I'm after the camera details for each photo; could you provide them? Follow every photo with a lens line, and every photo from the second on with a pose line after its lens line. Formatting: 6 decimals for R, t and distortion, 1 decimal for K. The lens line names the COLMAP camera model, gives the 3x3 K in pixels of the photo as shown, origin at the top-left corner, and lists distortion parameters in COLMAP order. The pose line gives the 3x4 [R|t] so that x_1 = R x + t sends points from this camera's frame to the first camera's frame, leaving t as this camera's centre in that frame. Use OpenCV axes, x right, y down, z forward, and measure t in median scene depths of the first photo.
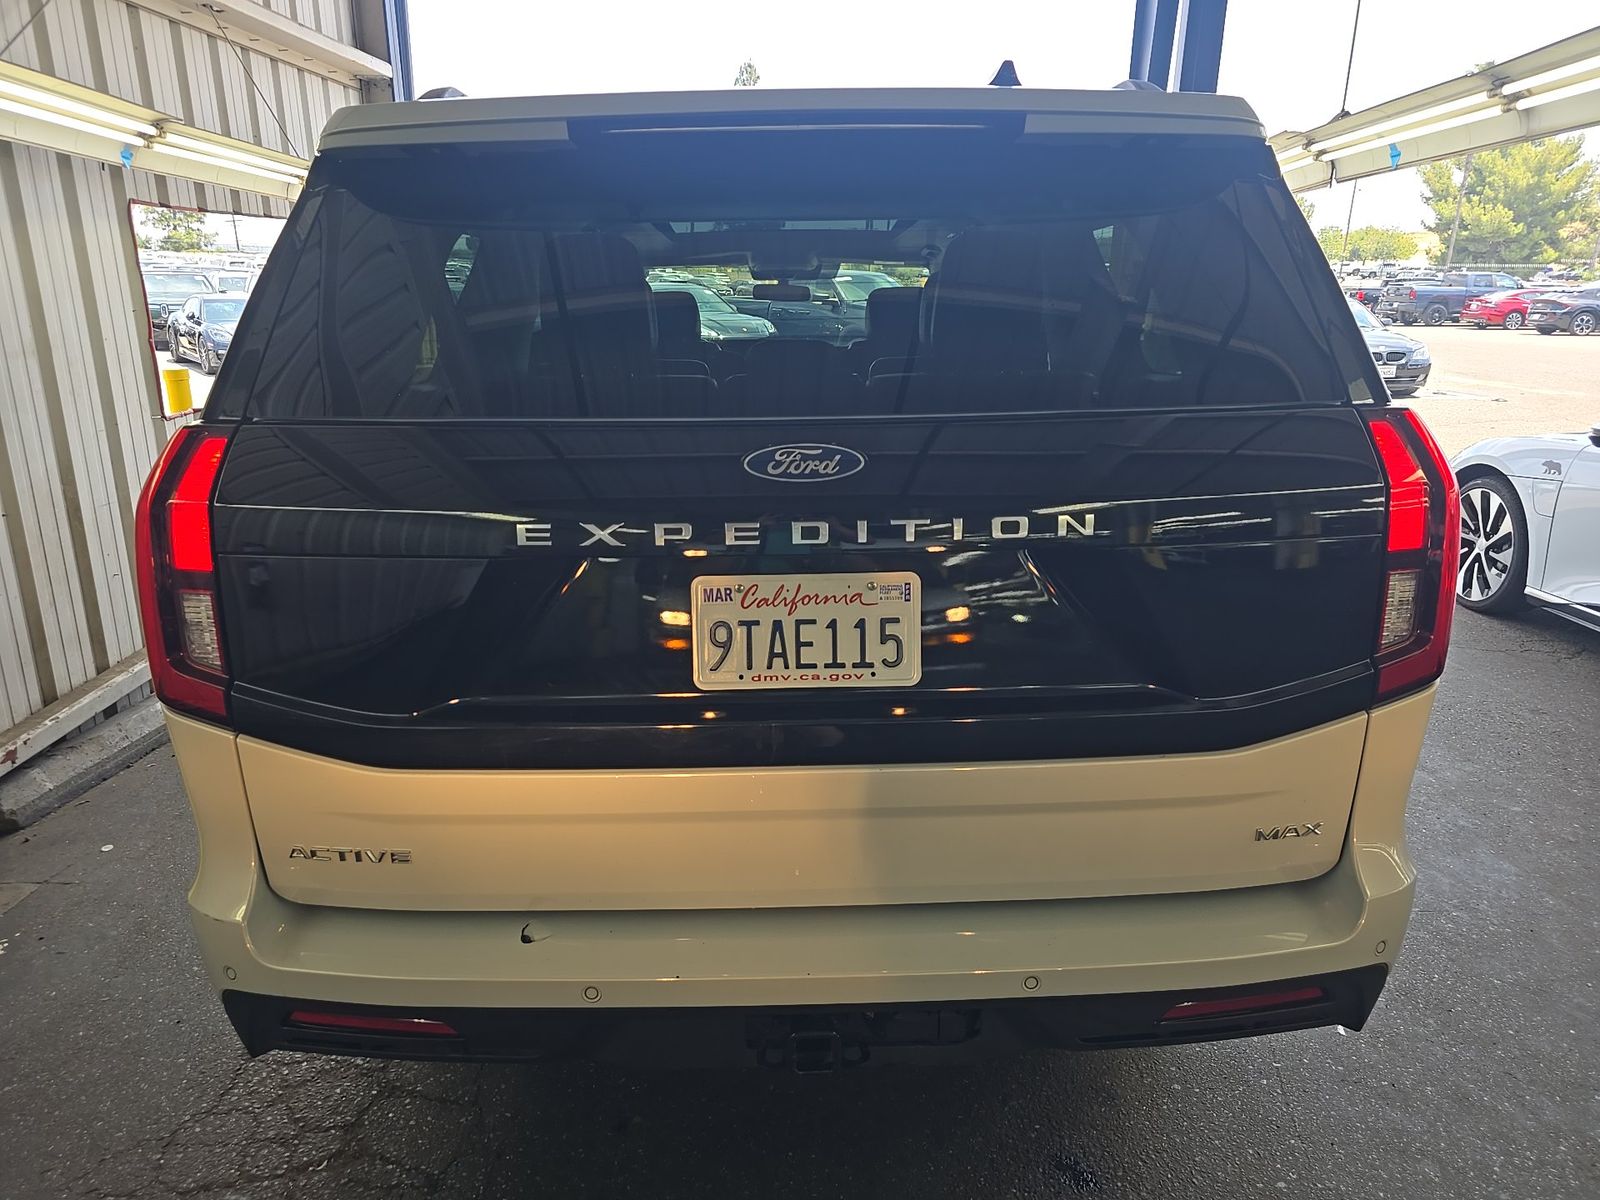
lens RADIAL K [[1073.6, 0, 800.0], [0, 1073.6, 600.0], [0, 0, 1]] dist [0.088412, -0.082665]
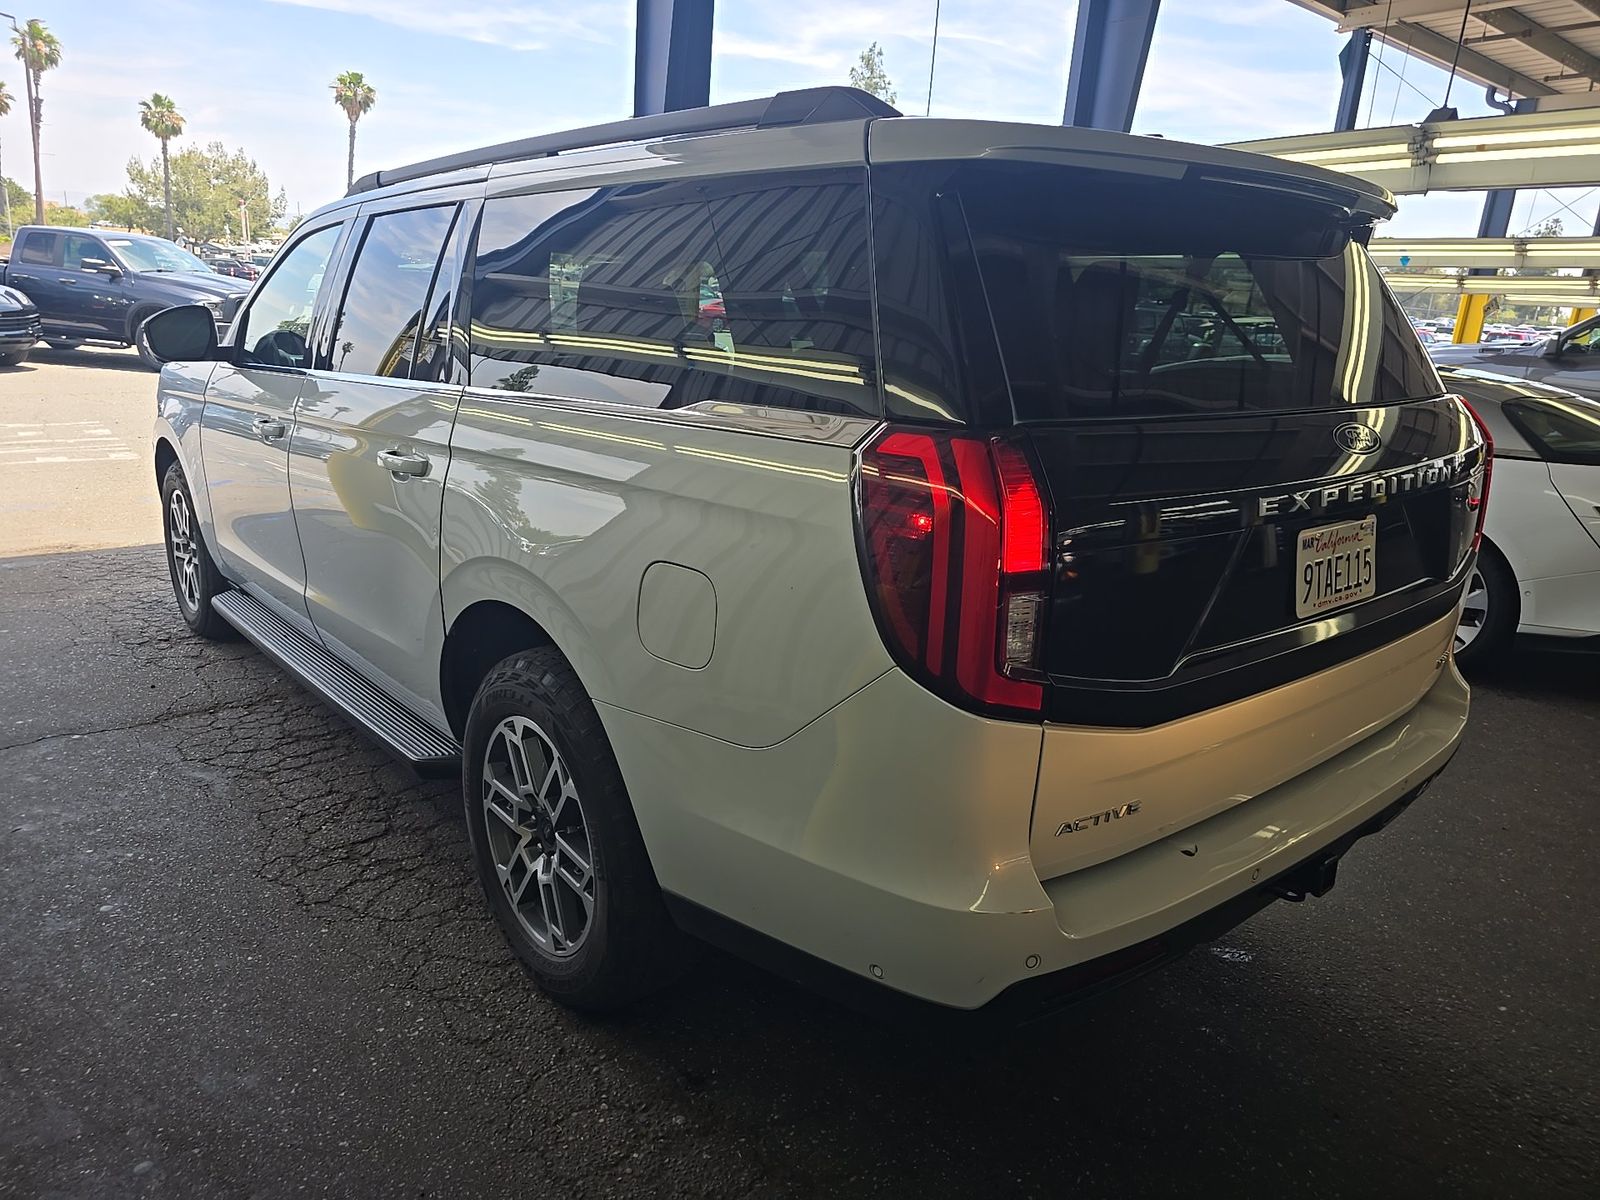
lens RADIAL K [[1073.6, 0, 800.0], [0, 1073.6, 600.0], [0, 0, 1]] dist [0.088412, -0.082665]
pose [[0.775058, -0.127002, 0.618996, -1.368338], [0.121796, 0.991250, 0.050875, -0.079246], [-0.620041, 0.035960, 0.783745, 0.345204]]
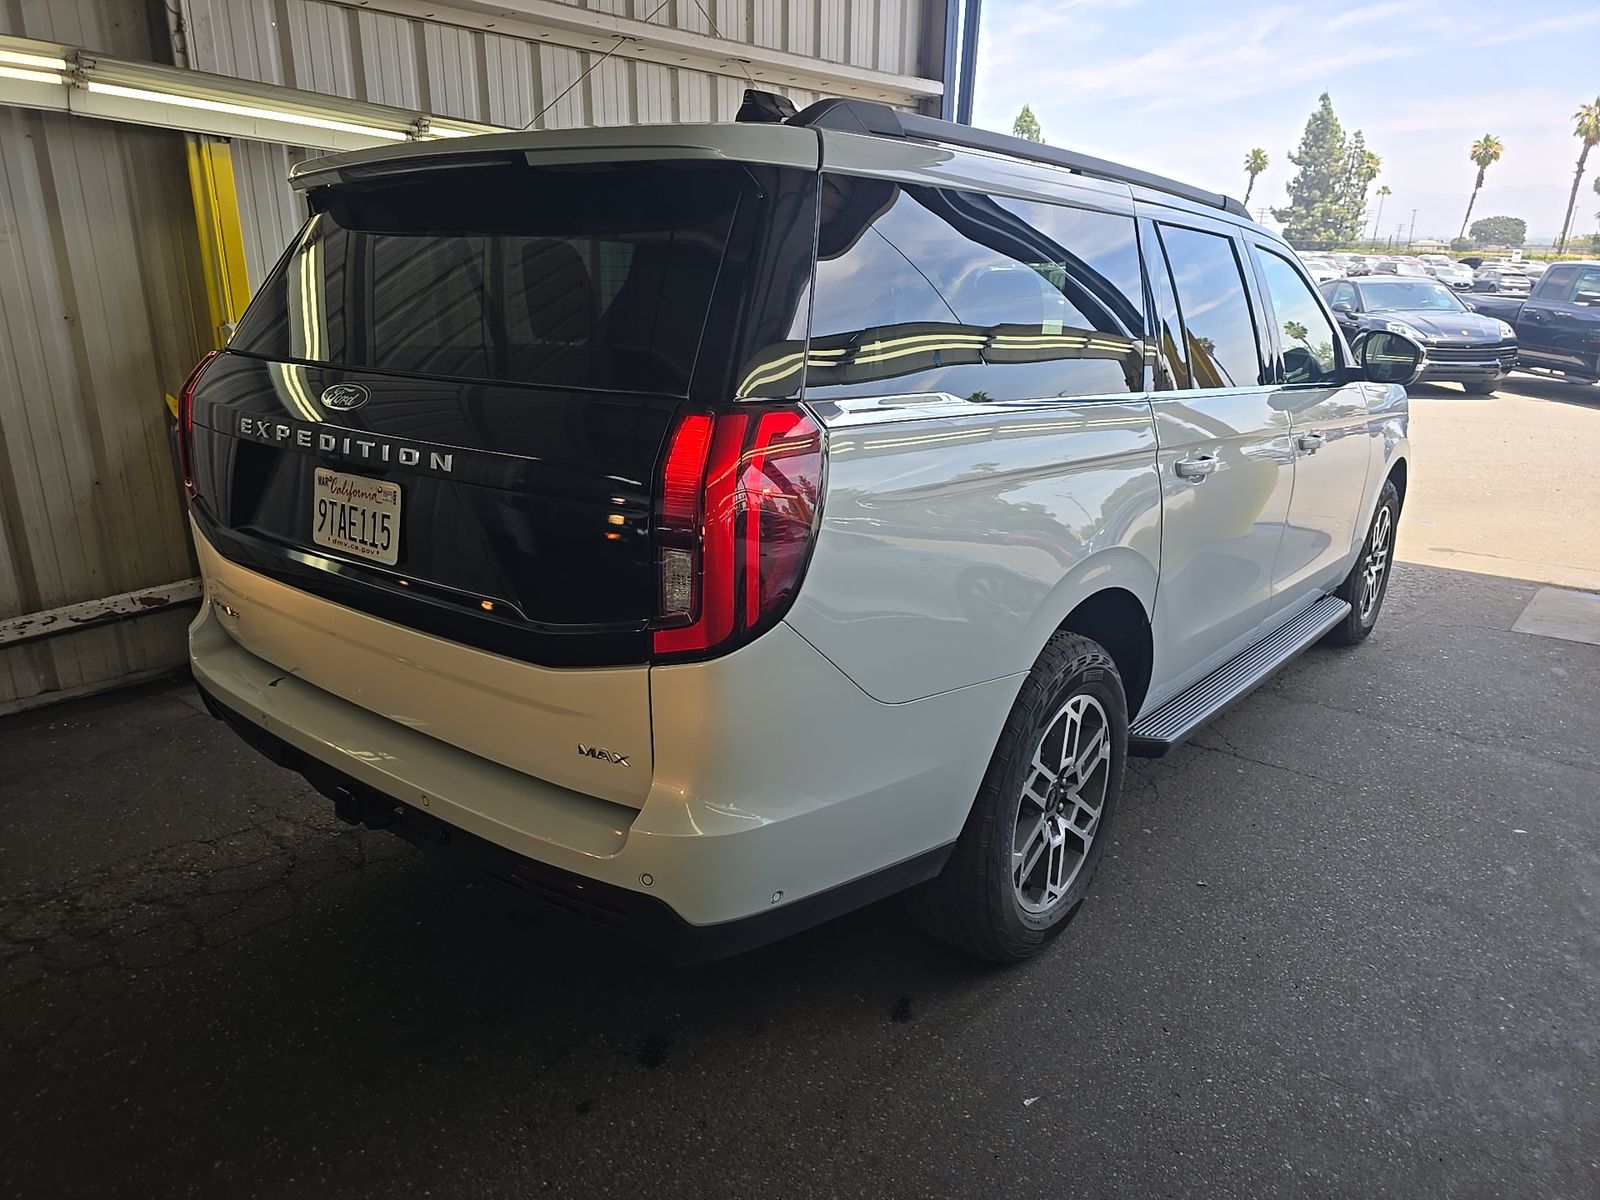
lens RADIAL K [[1073.6, 0, 800.0], [0, 1073.6, 600.0], [0, 0, 1]] dist [0.088412, -0.082665]
pose [[0.767705, 0.201684, -0.608238, 1.381880], [-0.197597, 0.977433, 0.074701, -0.087251], [0.609578, 0.062838, 0.790232, 0.211899]]
